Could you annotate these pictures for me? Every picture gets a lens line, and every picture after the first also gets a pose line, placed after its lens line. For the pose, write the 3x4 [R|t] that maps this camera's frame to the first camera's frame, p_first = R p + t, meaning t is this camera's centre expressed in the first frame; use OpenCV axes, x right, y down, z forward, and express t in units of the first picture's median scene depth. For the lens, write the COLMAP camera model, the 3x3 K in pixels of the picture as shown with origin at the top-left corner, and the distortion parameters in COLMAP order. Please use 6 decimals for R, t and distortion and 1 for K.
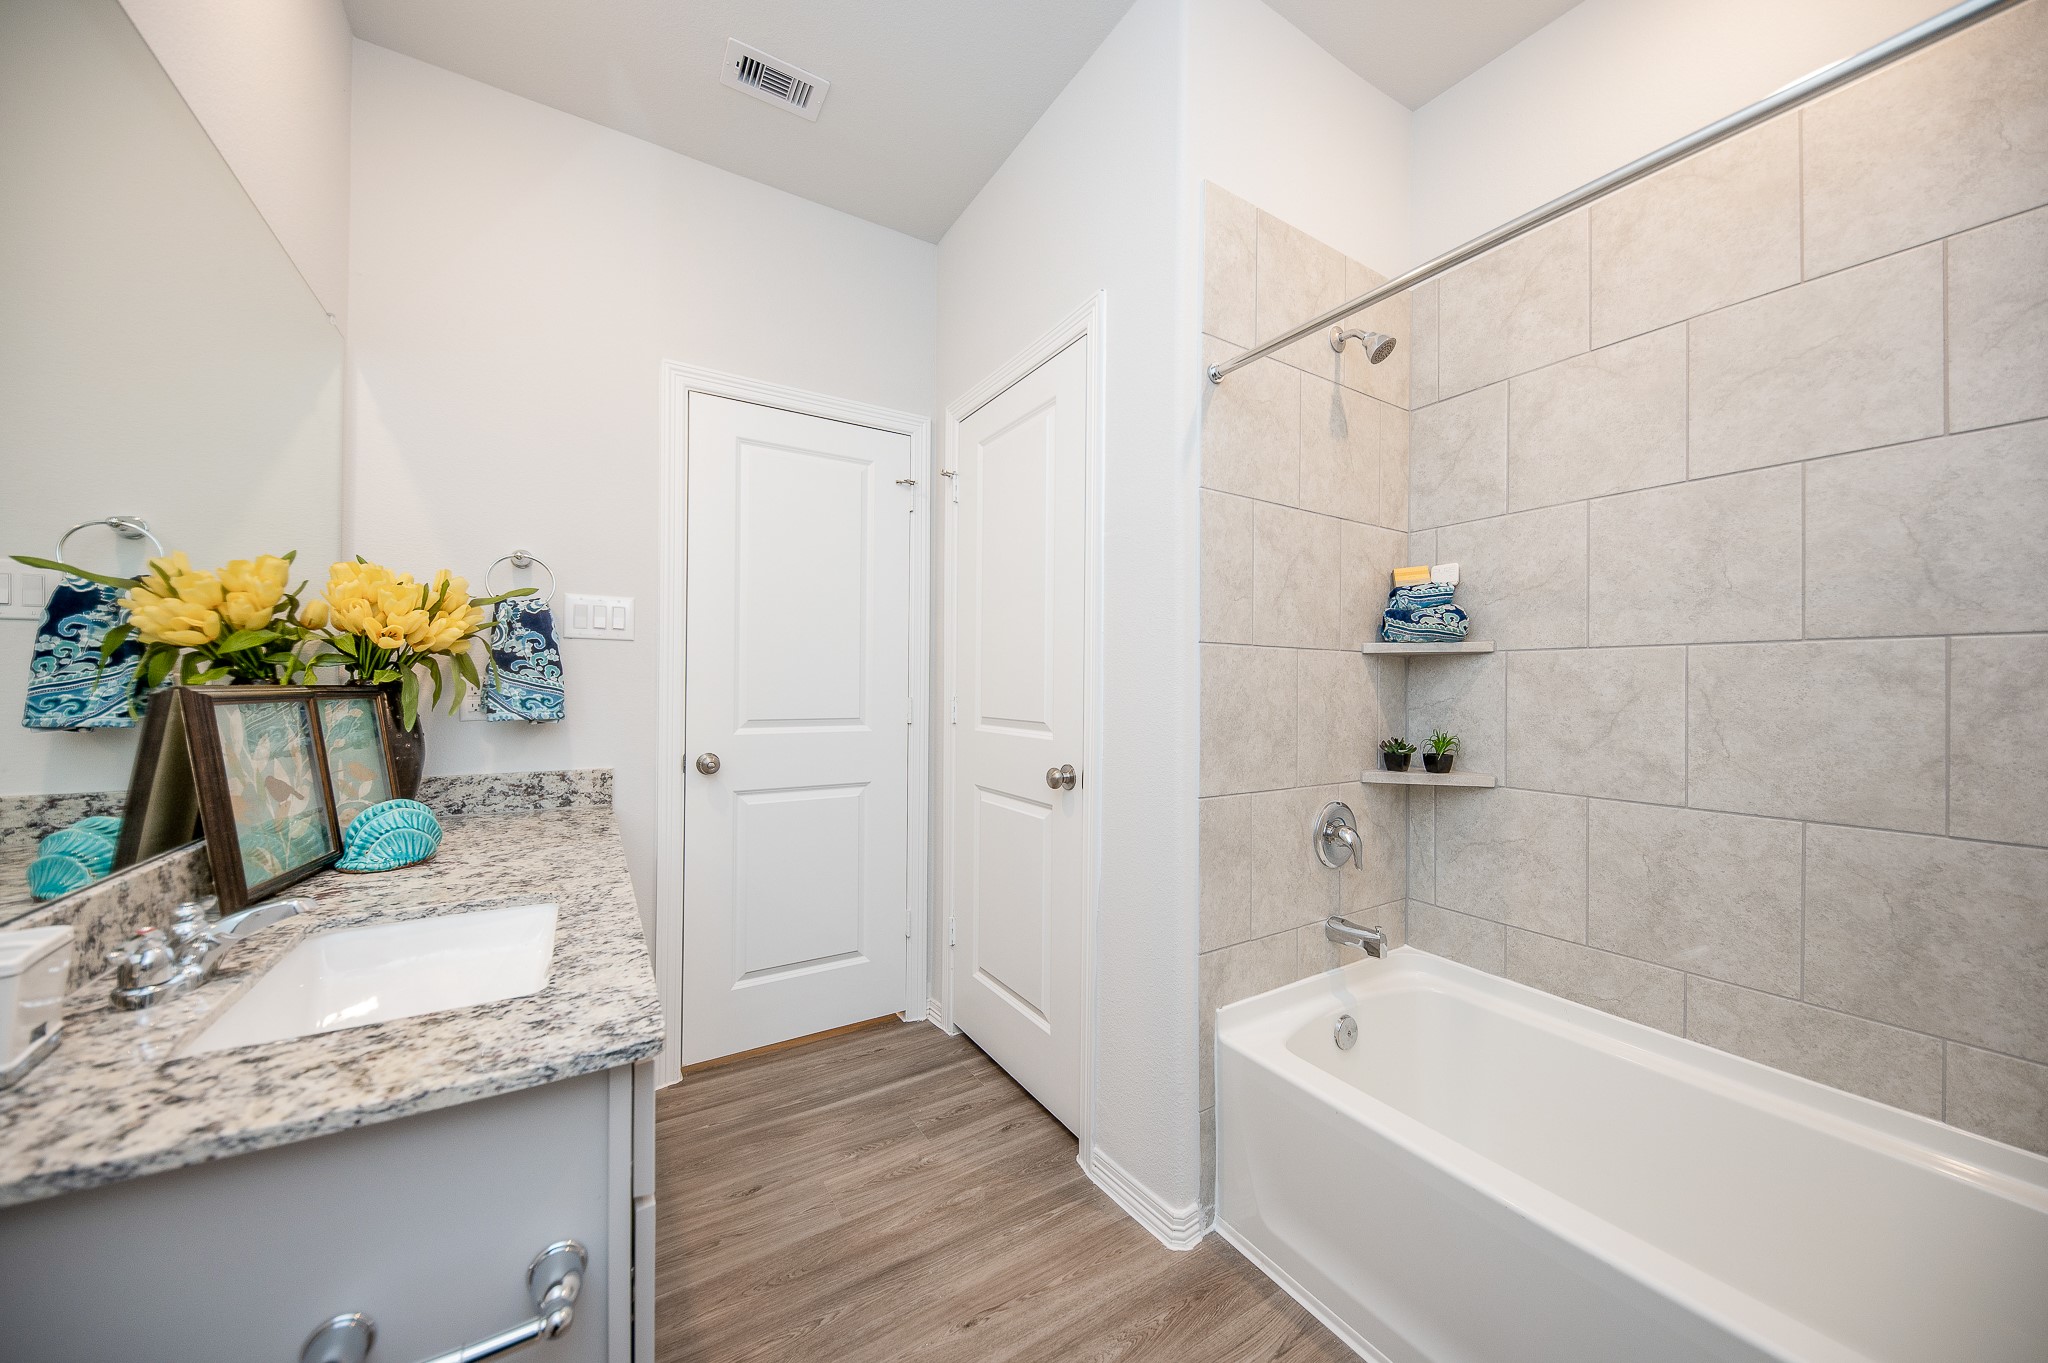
lens RADIAL K [[721.1, 0, 1013.6], [0, 721.1, 690.3], [0, 0, 1]] dist [0.000950, -0.003689]
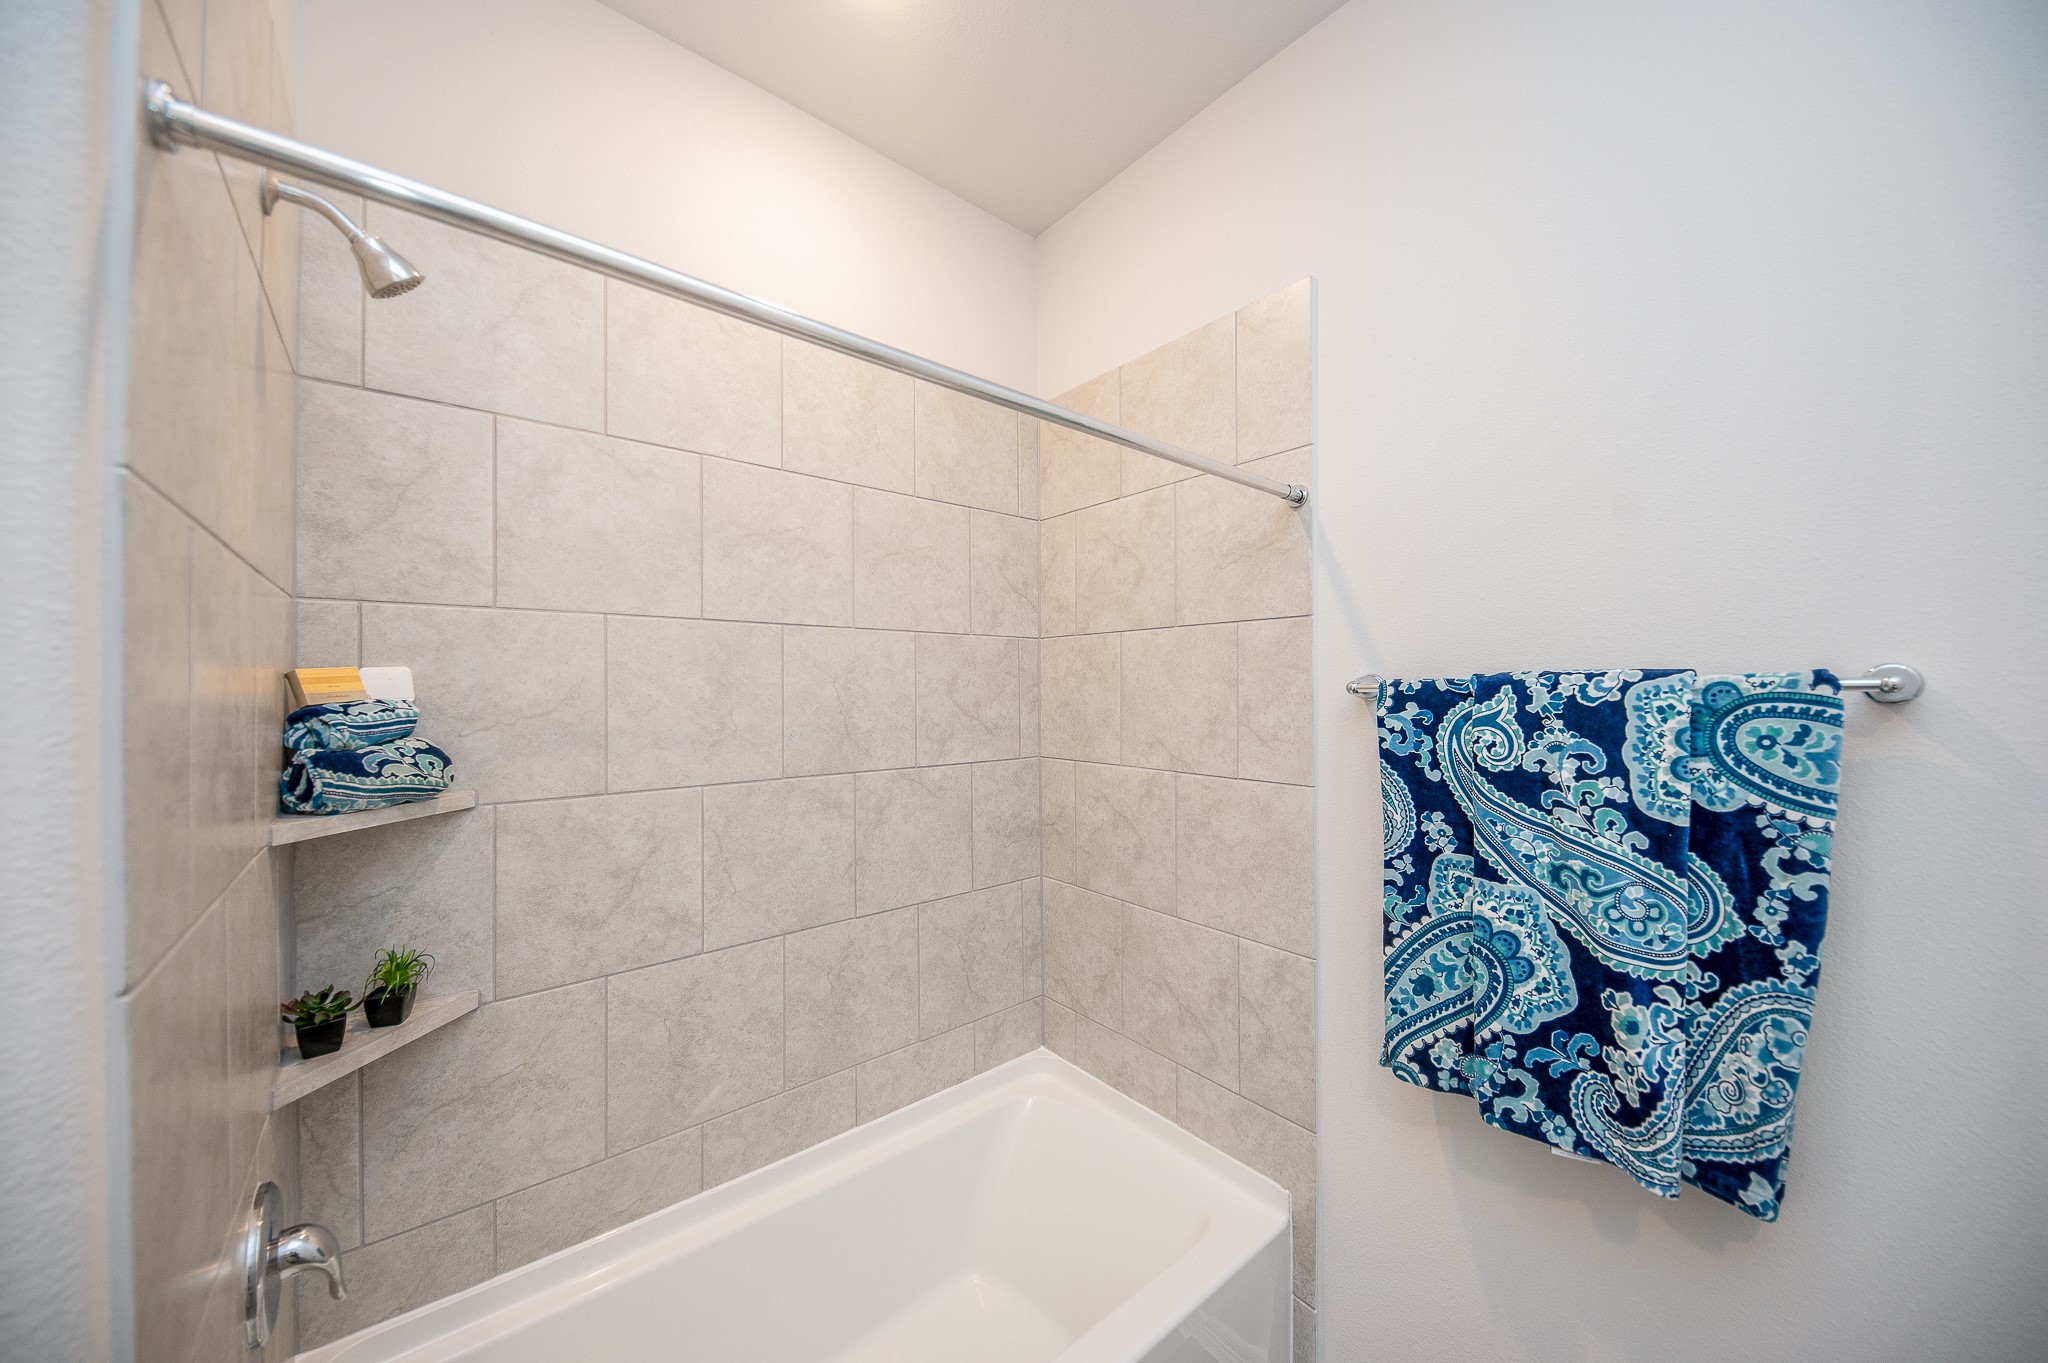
lens RADIAL K [[721.1, 0, 1013.9], [0, 721.1, 673.8], [0, 0, 1]] dist [0.000950, -0.003689]
pose [[-0.167872, 0.006894, 0.985785, -0.091643], [0.004737, 0.999970, -0.006186, -0.187045], [-0.985797, 0.003631, -0.167900, 0.671981]]
